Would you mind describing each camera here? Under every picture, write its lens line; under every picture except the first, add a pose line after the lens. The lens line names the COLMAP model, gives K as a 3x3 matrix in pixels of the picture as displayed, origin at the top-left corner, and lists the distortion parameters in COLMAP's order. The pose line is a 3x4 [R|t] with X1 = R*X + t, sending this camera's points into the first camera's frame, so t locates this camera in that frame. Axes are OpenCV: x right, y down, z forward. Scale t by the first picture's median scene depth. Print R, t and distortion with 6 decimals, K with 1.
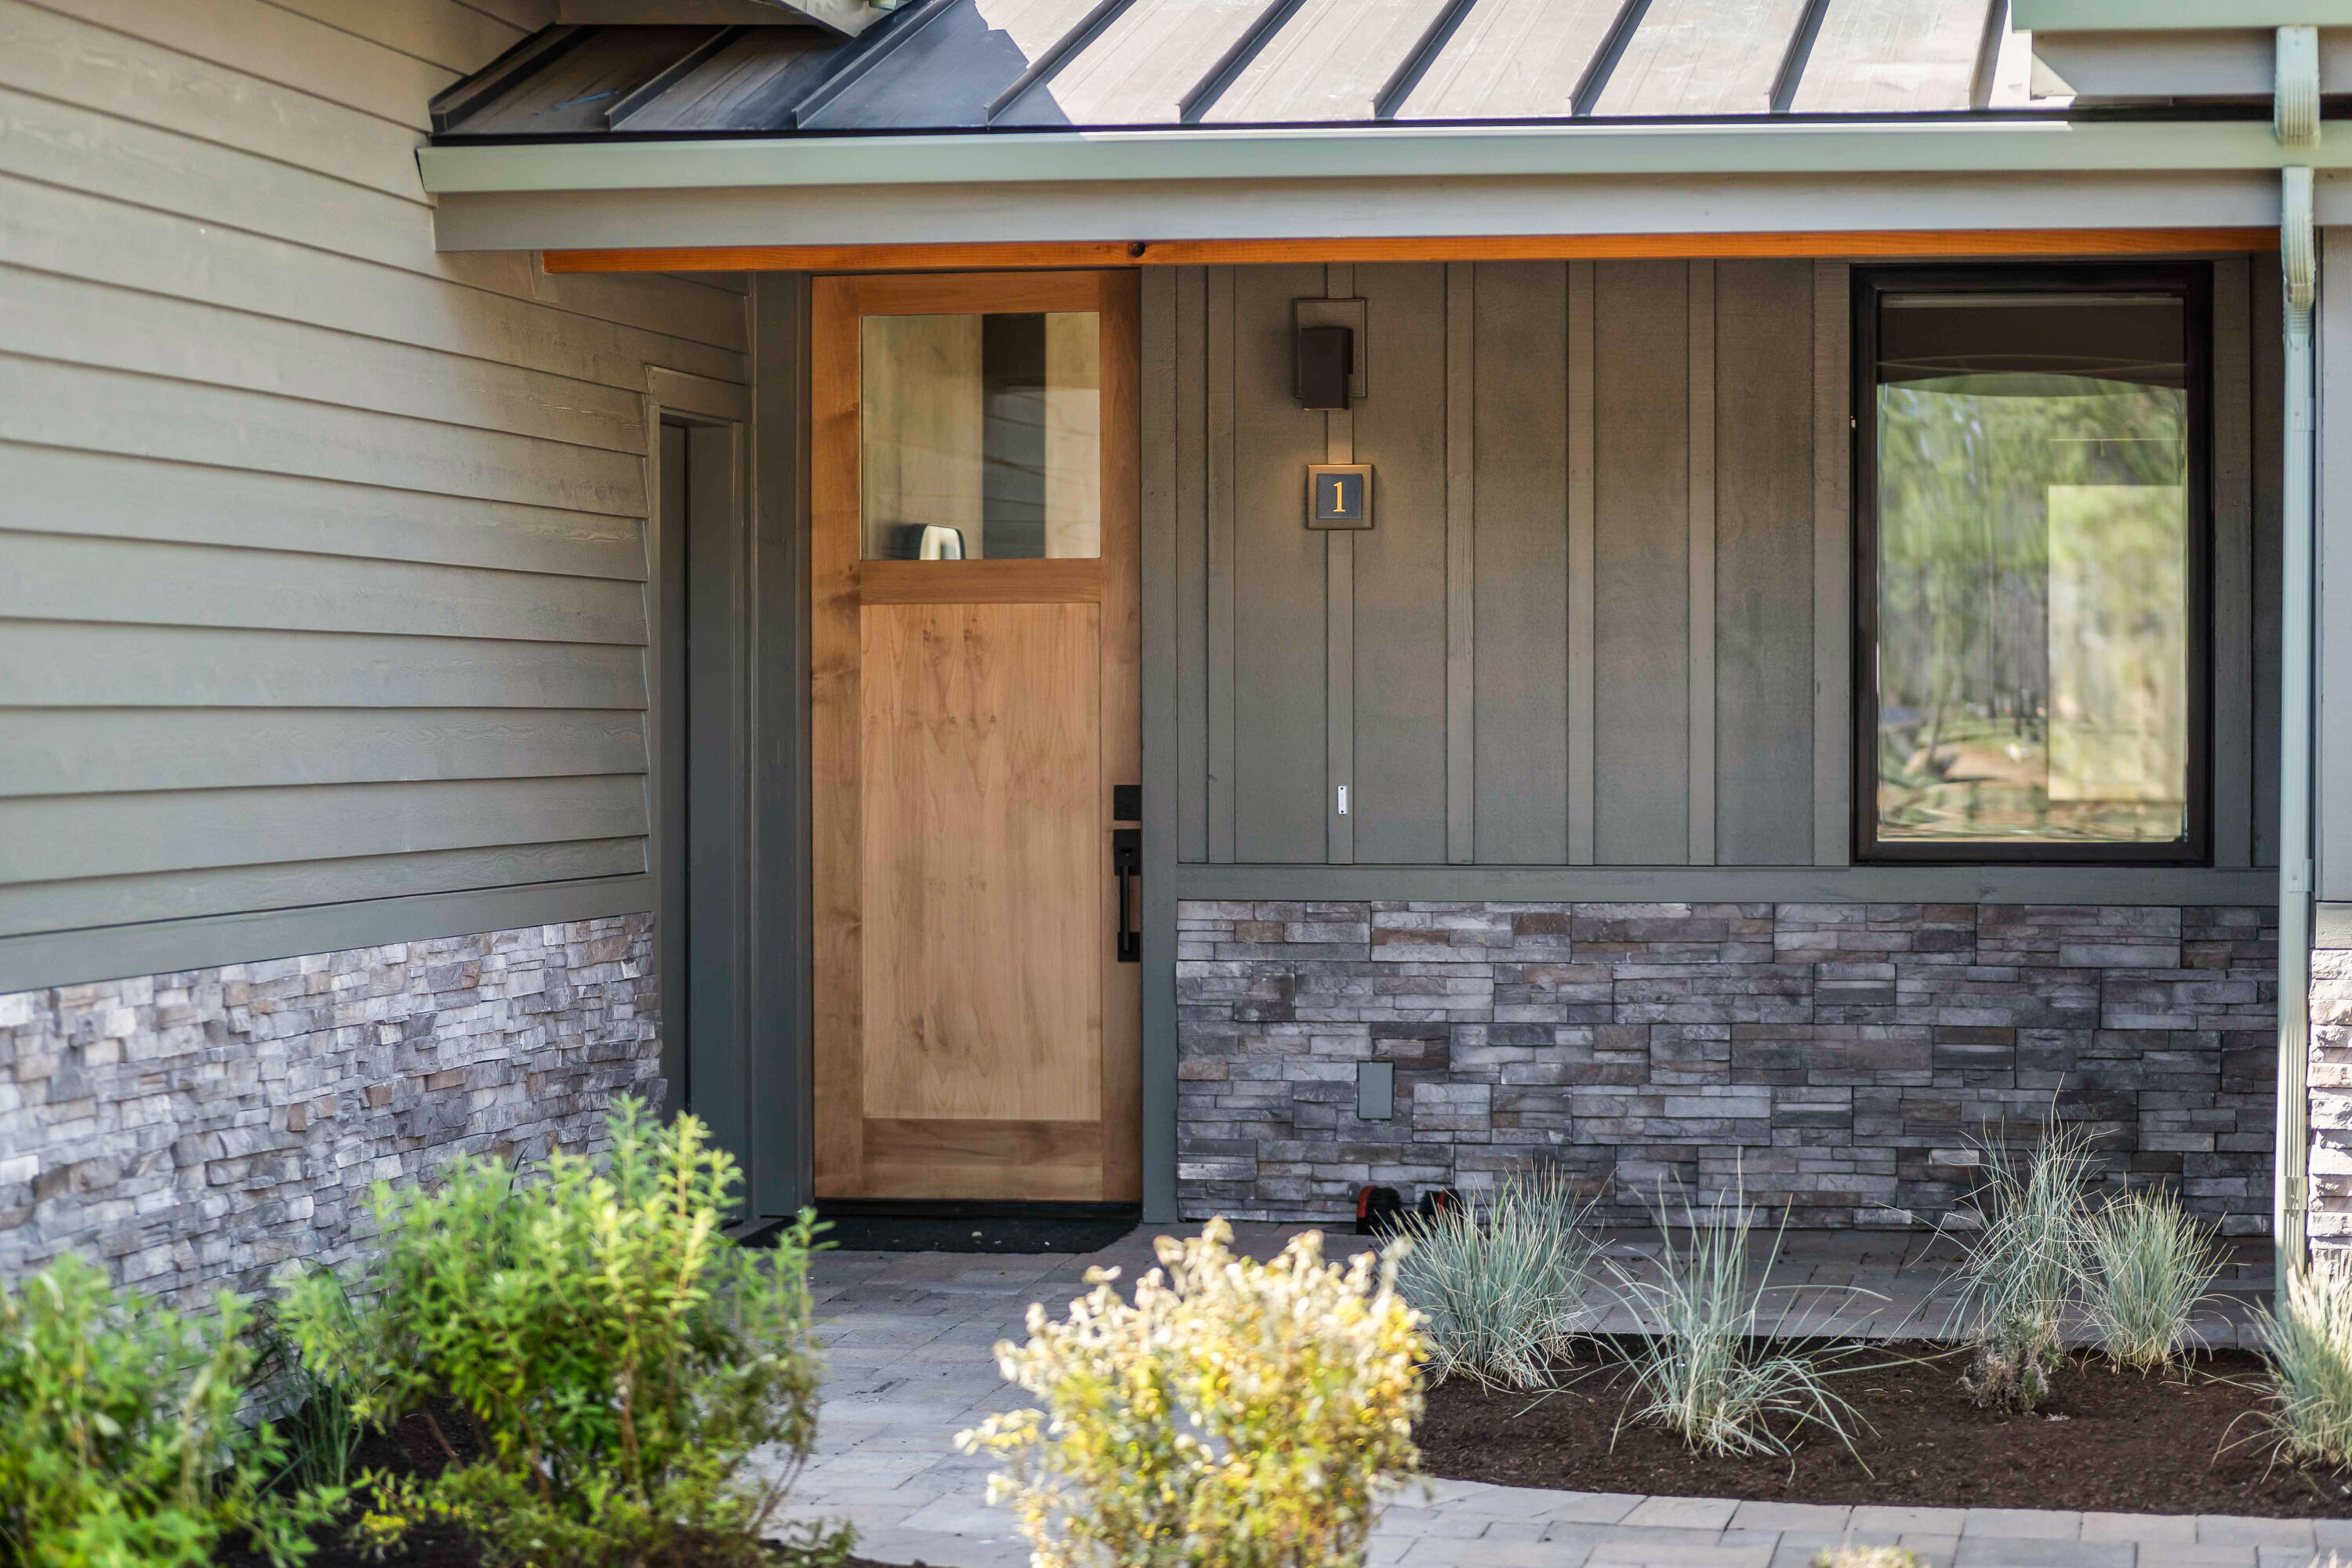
lens RADIAL K [[5792.9, 0, 1181.2], [0, 5792.9, 778.3], [0, 0, 1]] dist [-0.206138, 0.000000]
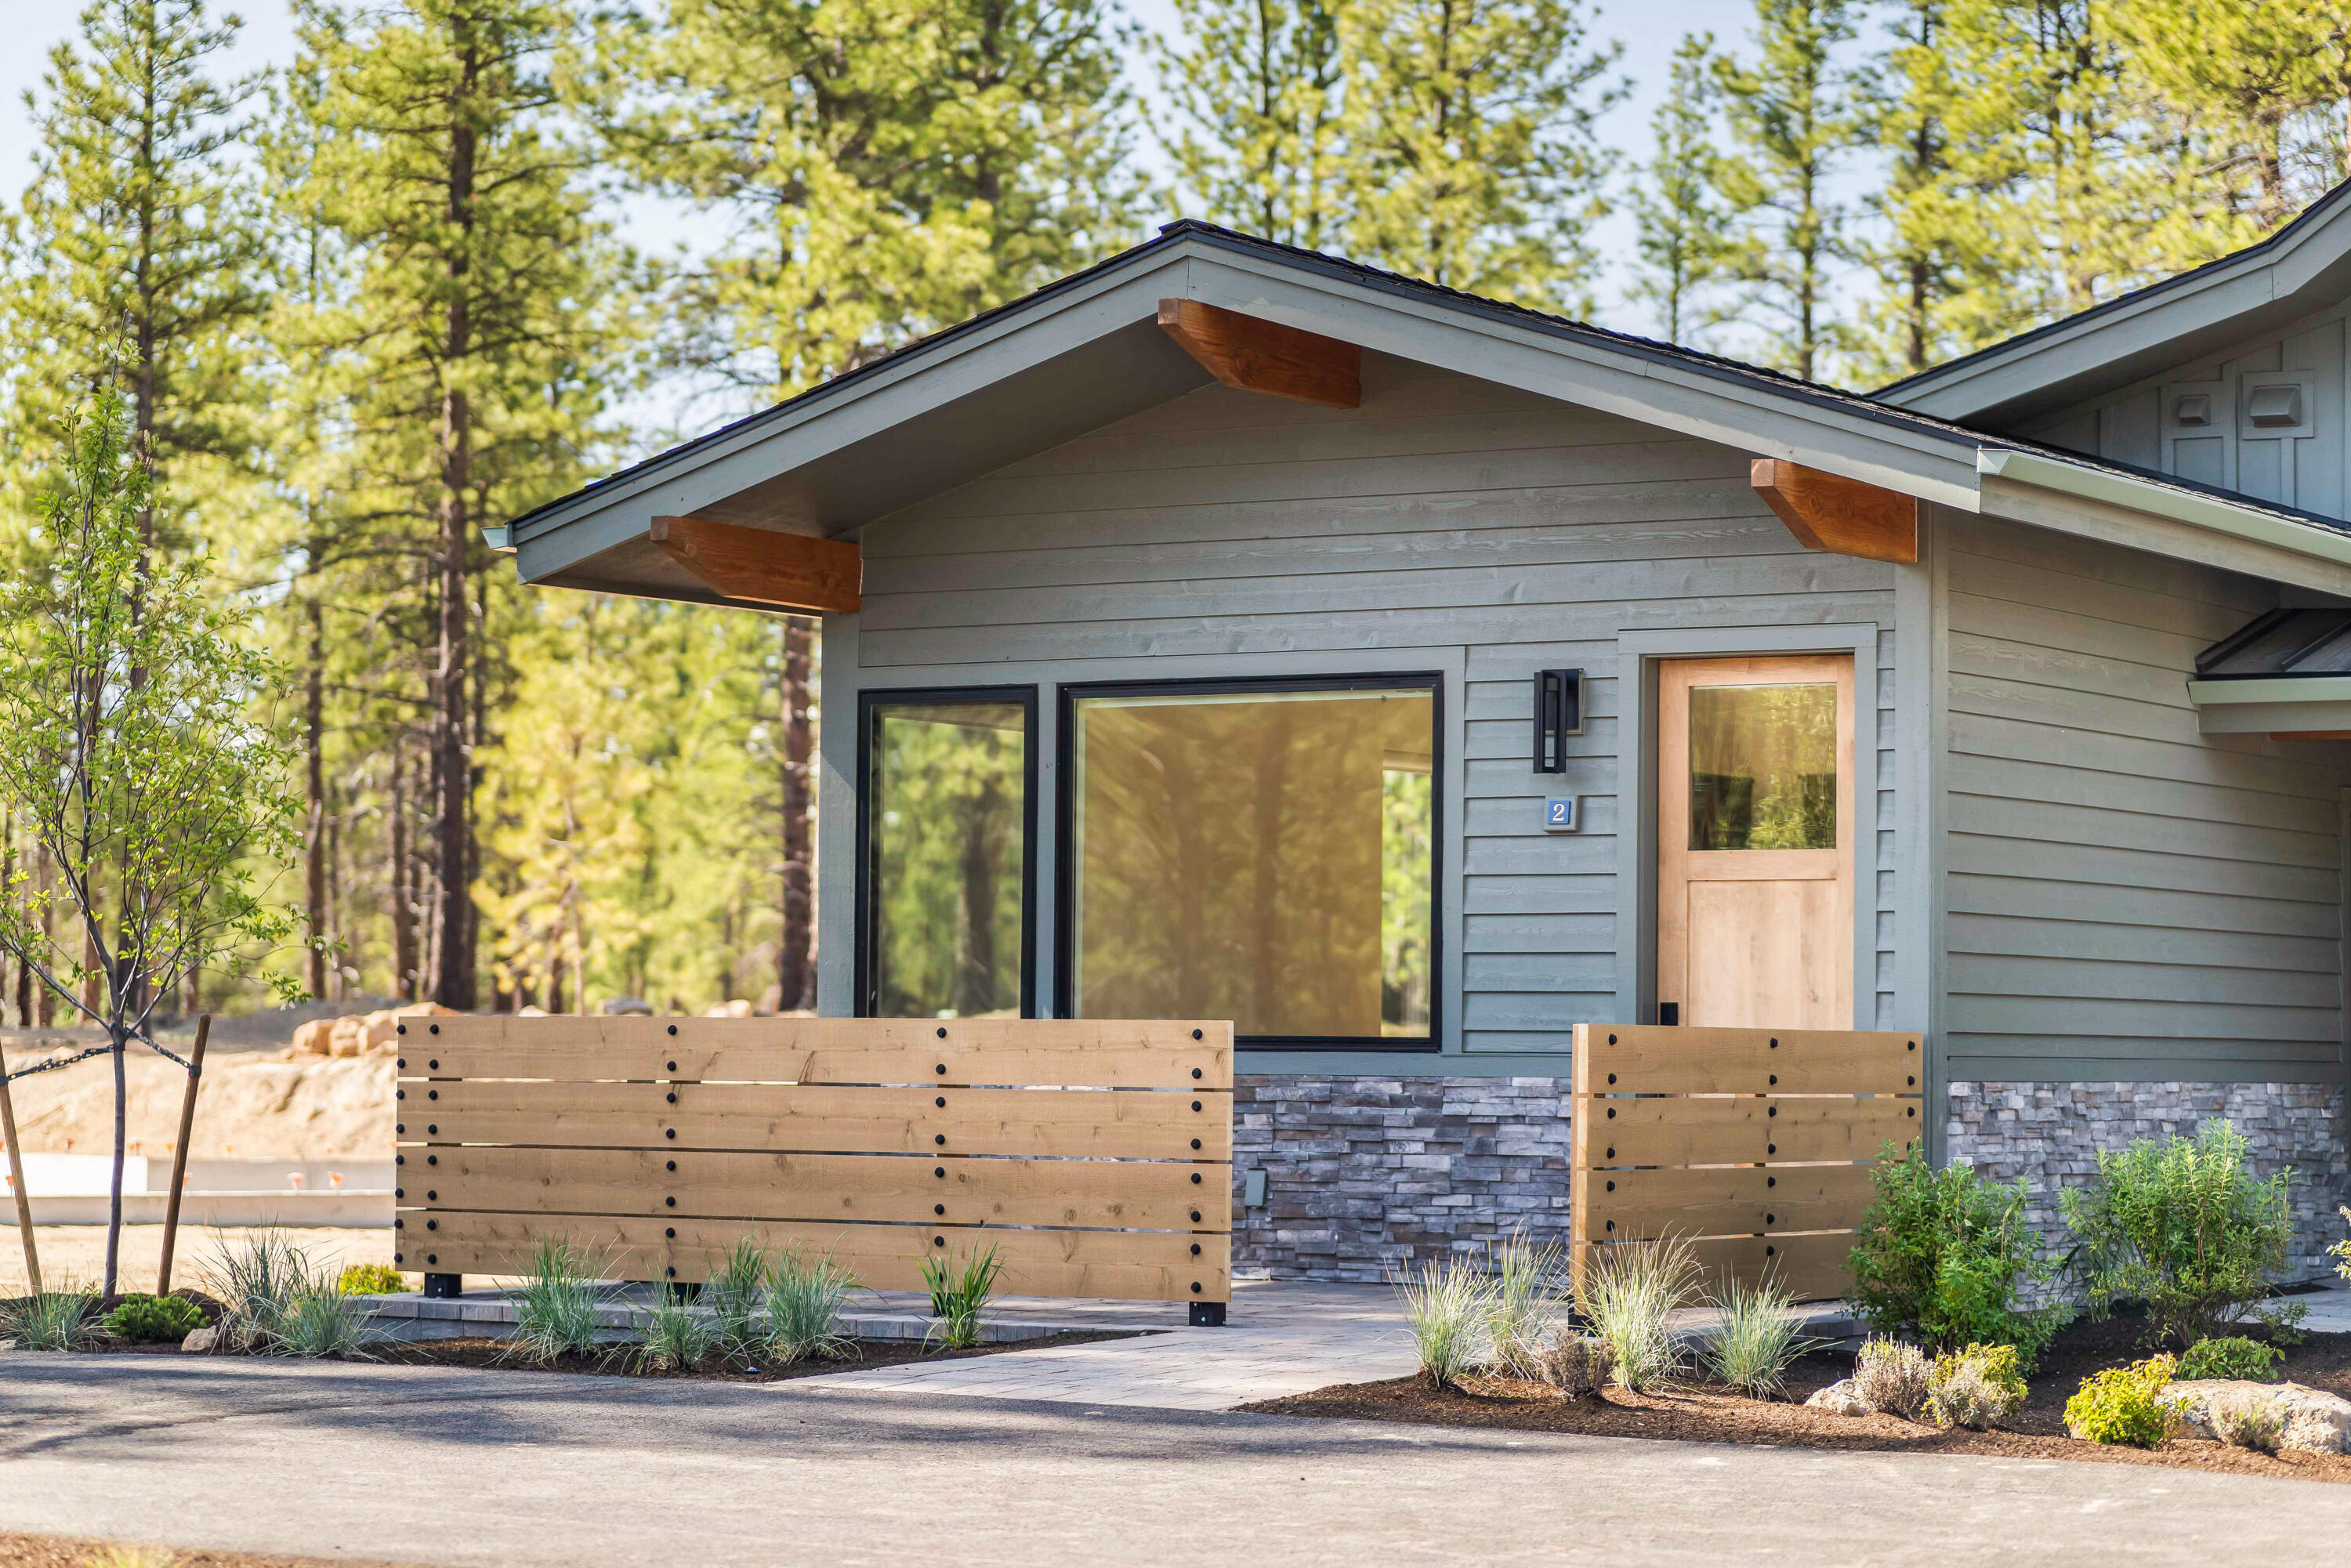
lens RADIAL K [[5790.3, 0, 1175.6], [0, 5790.3, 786.9], [0, 0, 1]] dist [-0.206138, 0.000000]
pose [[0.928622, -0.009988, -0.370892, 0.277266], [-0.013540, 0.998059, -0.060778, 0.051443], [0.370779, 0.061461, 0.926685, -0.958940]]
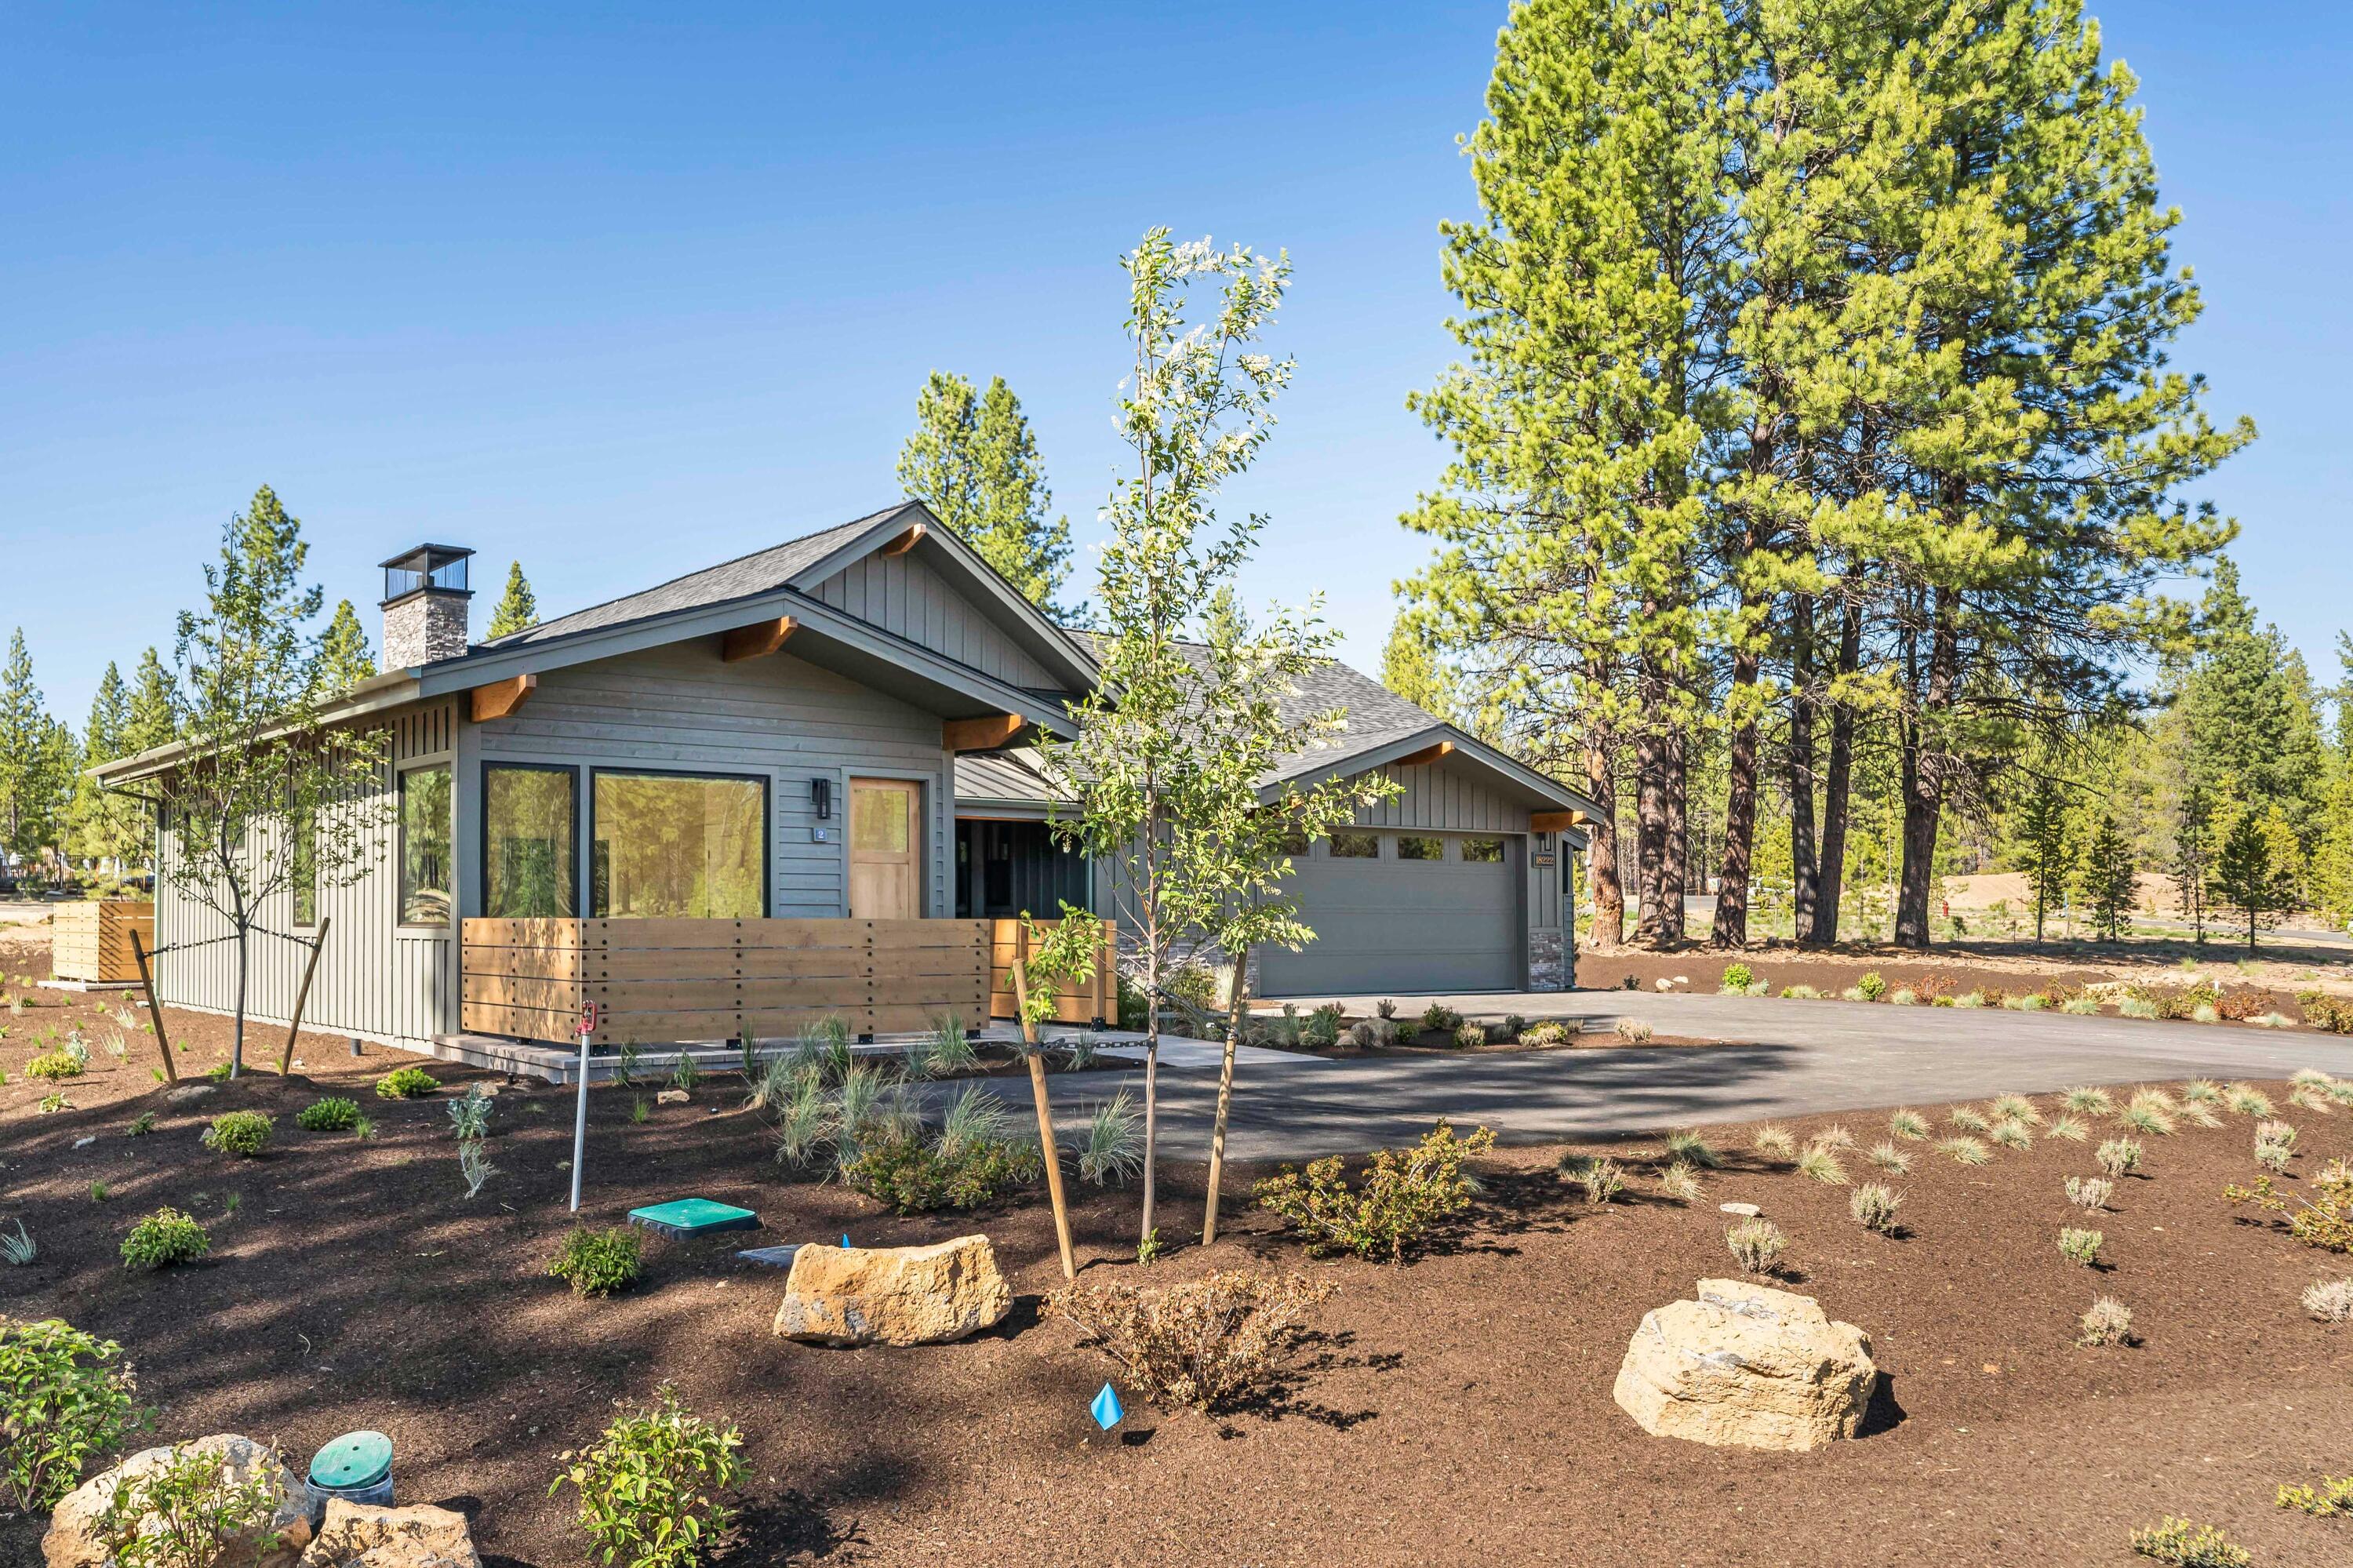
lens RADIAL K [[1925.7, 0, 1177.5], [0, 1925.7, 790.4], [0, 0, 1]] dist [0.002631, 0.001914]
pose [[0.667469, 0.050250, 0.742940, -1.270804], [0.006833, 0.997265, -0.073591, 0.027283], [-0.744607, 0.054196, 0.665300, -0.464457]]
